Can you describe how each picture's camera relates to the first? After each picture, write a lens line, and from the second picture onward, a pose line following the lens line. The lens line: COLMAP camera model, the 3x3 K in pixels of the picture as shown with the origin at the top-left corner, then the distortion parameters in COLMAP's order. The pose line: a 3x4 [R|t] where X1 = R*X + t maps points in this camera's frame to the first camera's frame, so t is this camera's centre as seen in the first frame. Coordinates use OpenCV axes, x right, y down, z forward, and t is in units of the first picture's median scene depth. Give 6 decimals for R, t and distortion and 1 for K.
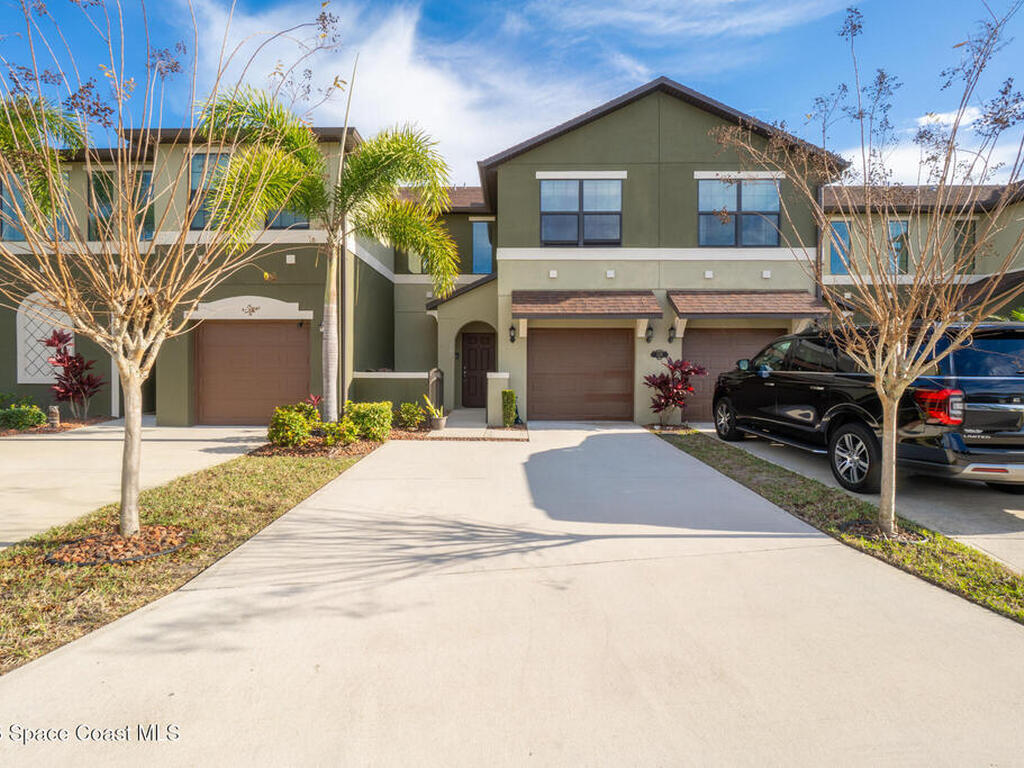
lens RADIAL K [[487.7, 0, 510.2], [0, 487.7, 380.4], [0, 0, 1]] dist [-0.003542, 0.001090]
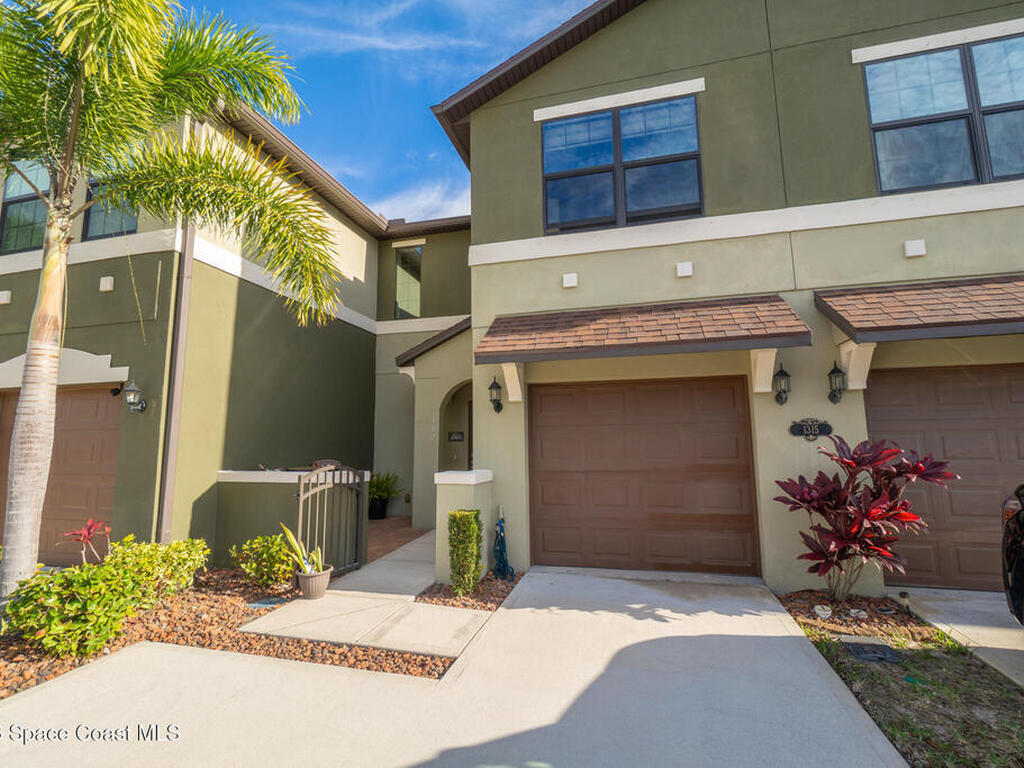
lens RADIAL K [[487.7, 0, 512.4], [0, 487.7, 379.5], [0, 0, 1]] dist [-0.003542, 0.001090]
pose [[0.969455, -0.045657, -0.240983, 0.150431], [0.007482, 0.987570, -0.157004, -0.030126], [0.245156, 0.150406, 0.957746, 0.497636]]
